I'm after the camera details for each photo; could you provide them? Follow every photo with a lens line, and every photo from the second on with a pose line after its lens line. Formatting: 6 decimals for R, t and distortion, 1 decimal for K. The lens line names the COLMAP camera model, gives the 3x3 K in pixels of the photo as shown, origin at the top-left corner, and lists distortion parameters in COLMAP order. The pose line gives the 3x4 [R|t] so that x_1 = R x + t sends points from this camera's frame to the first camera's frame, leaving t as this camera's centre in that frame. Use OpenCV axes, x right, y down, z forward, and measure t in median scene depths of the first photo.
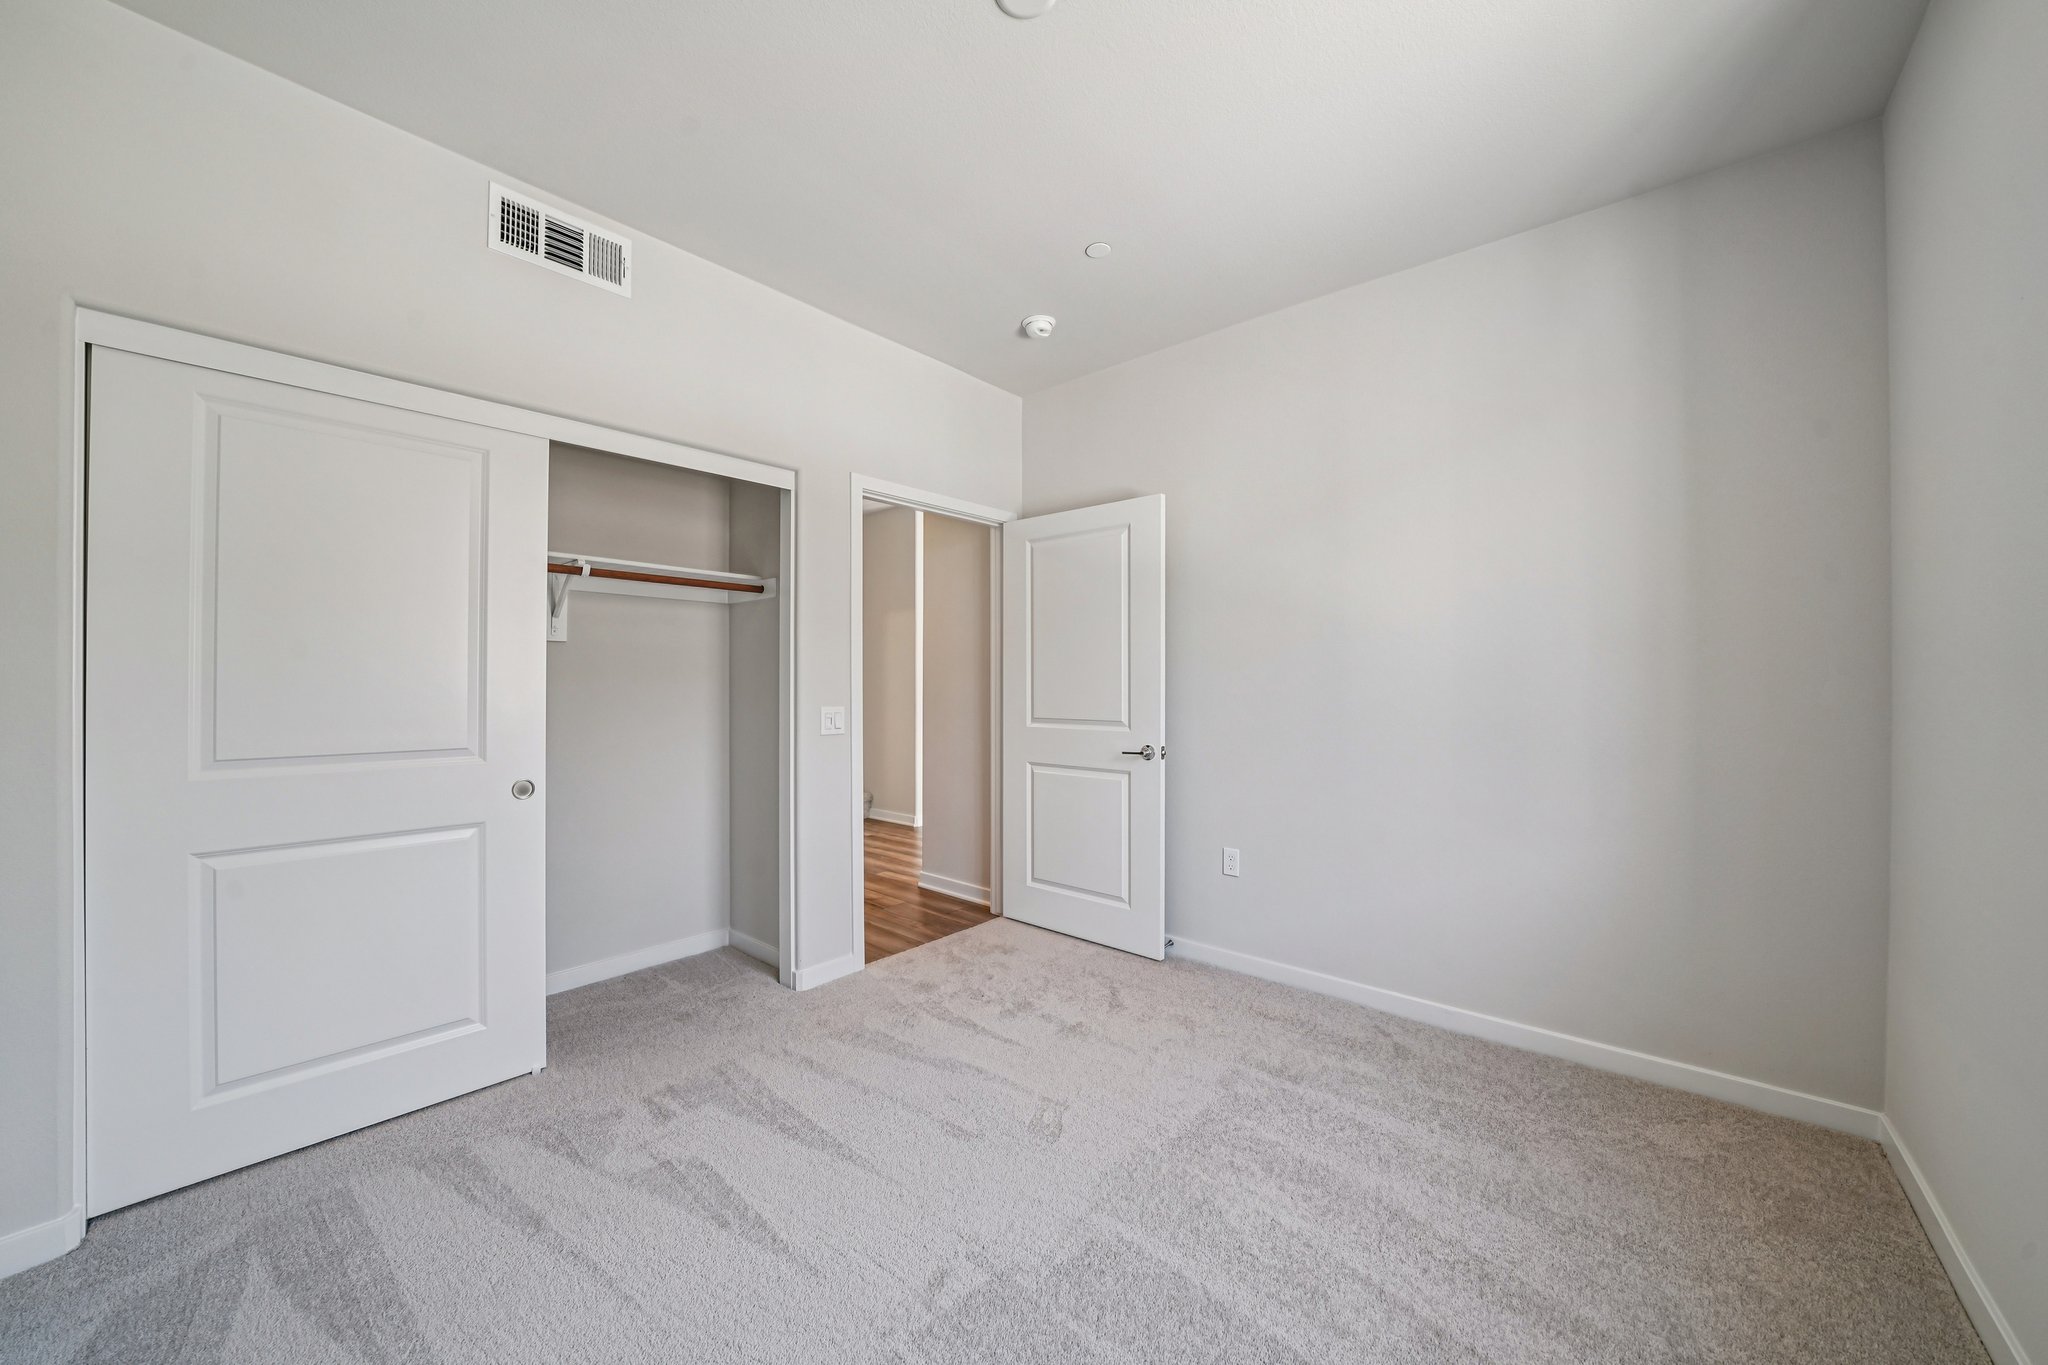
lens RADIAL K [[720.5, 0, 994.2], [0, 720.5, 676.4], [0, 0, 1]] dist [-0.020292, -0.000060]
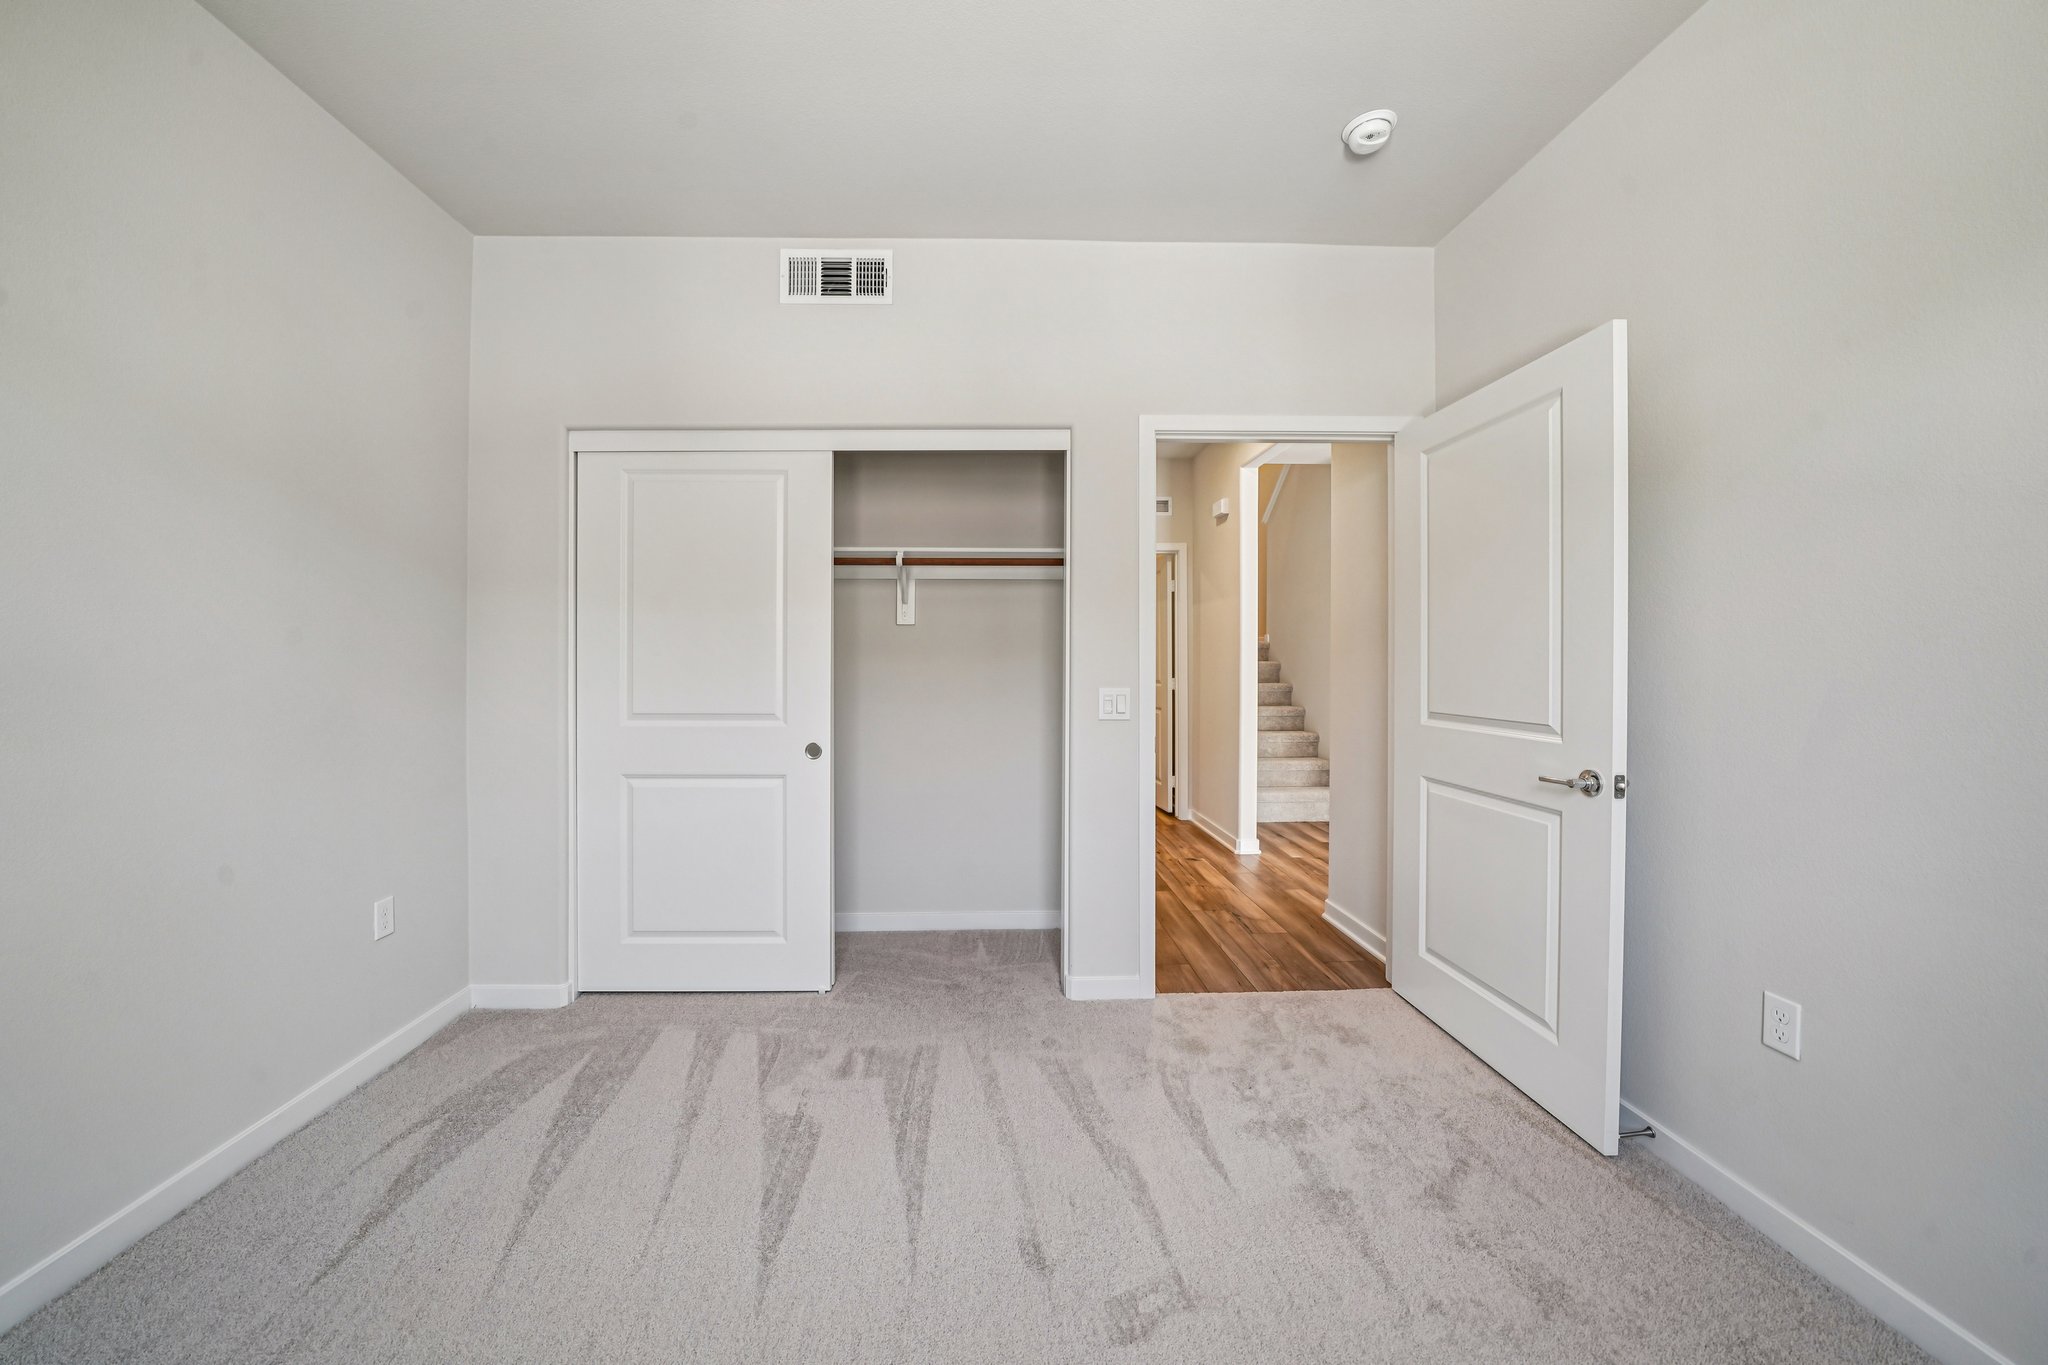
lens RADIAL K [[717.9, 0, 992.8], [0, 717.9, 658.1], [0, 0, 1]] dist [-0.019473, -0.000080]
pose [[0.697852, -0.002275, -0.716239, 0.302754], [0.007919, 0.999958, 0.004539, 0.000795], [0.716198, -0.008839, 0.697841, 0.289965]]
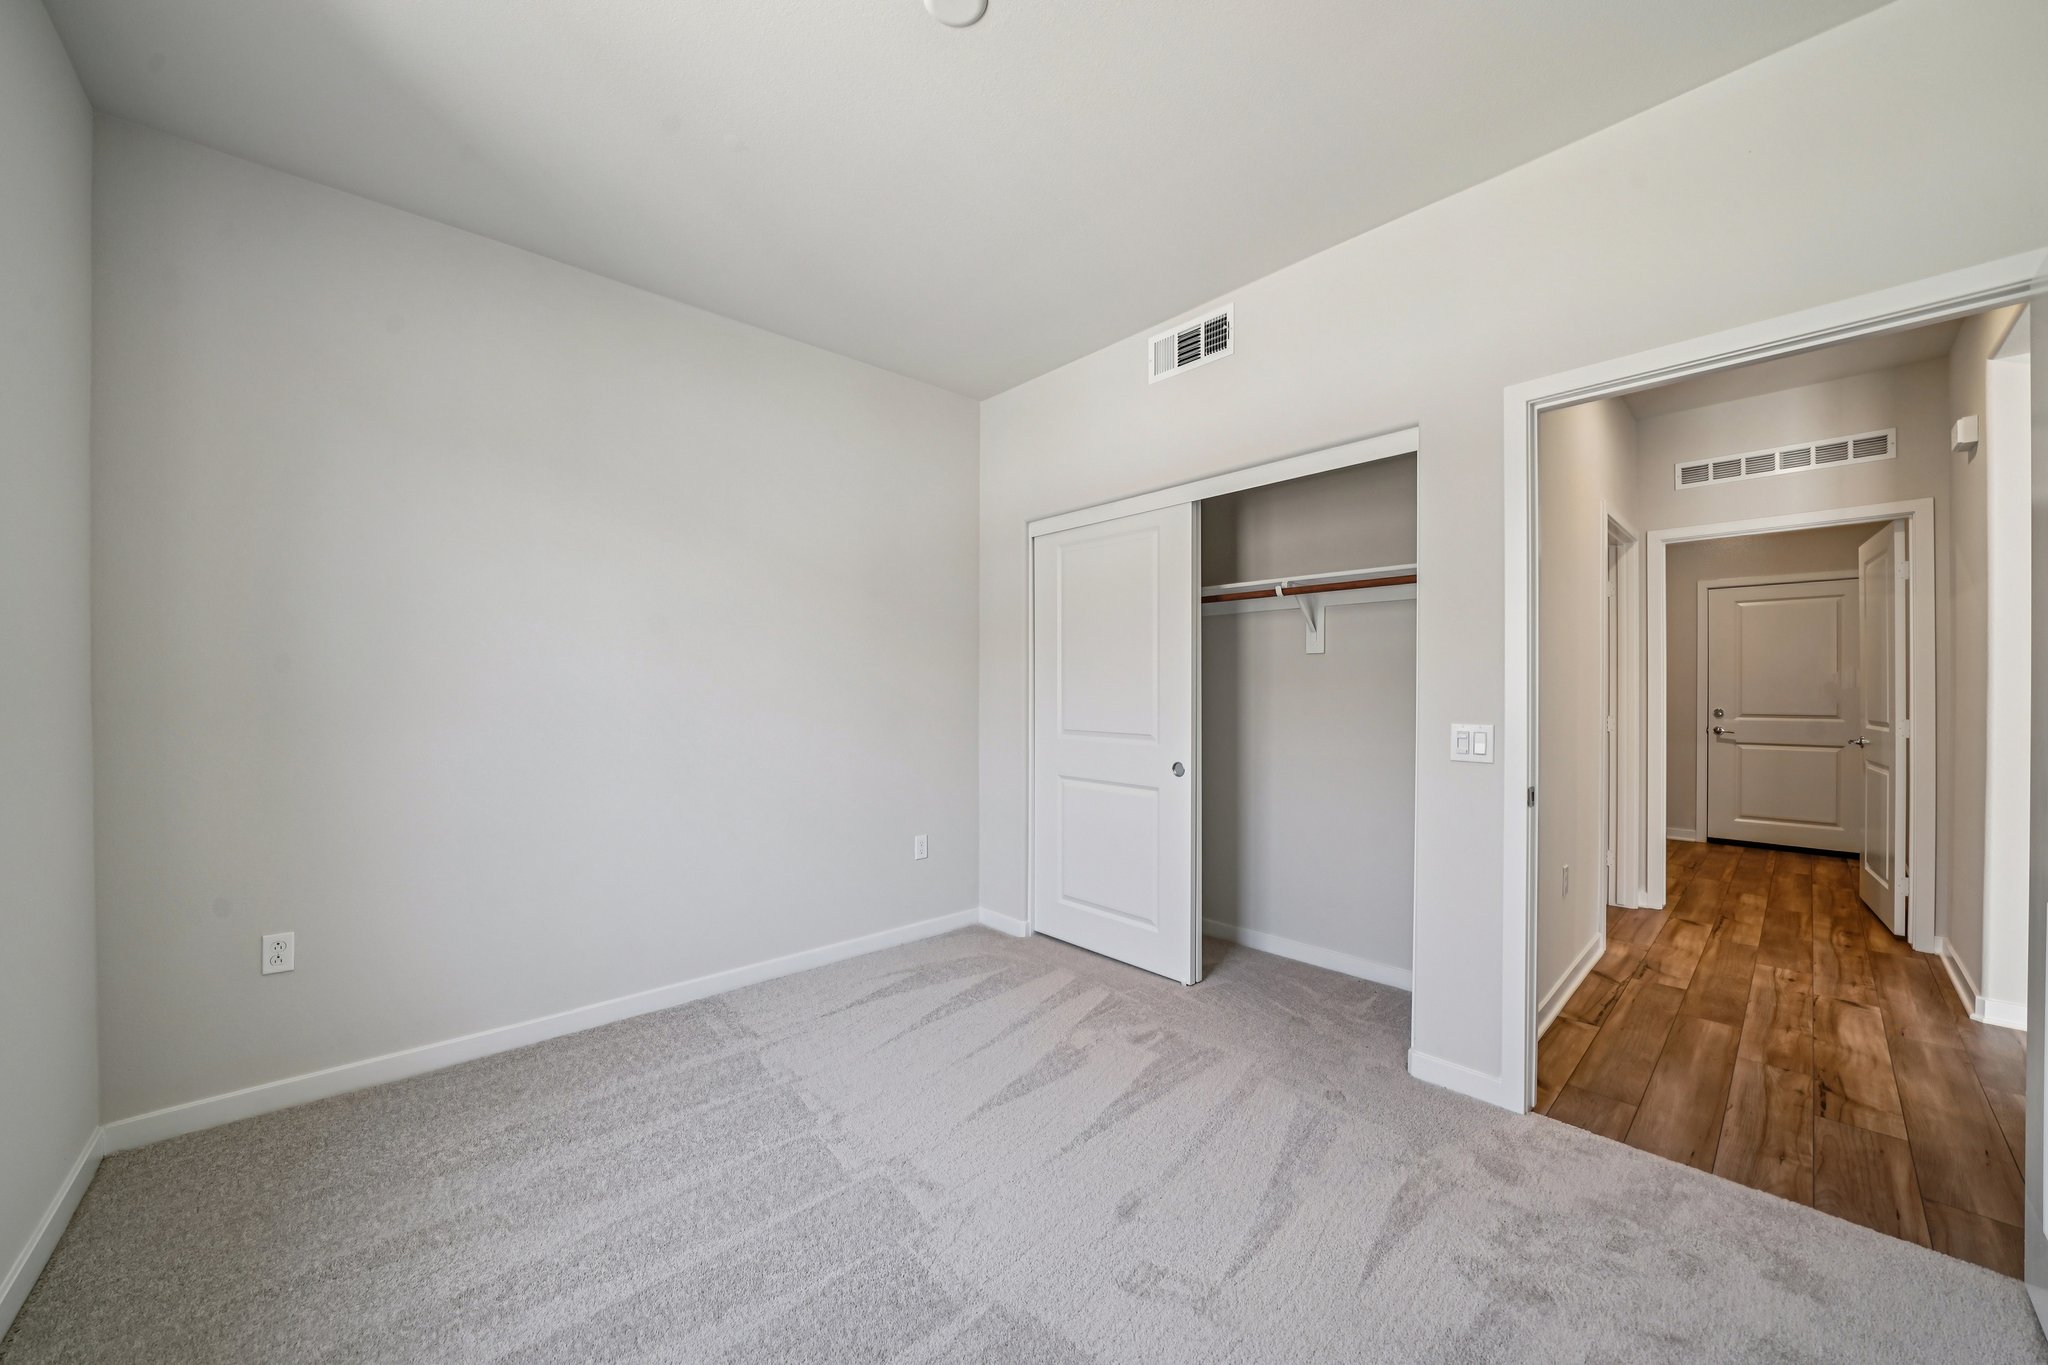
lens RADIAL K [[729.0, 0, 1021.5], [0, 729.0, 688.8], [0, 0, 1]] dist [-0.015831, 0.000054]
pose [[-0.071641, 0.000828, -0.997430, 0.550999], [0.009374, 0.999956, 0.000157, 0.002337], [0.997386, -0.009339, -0.071645, 0.606561]]
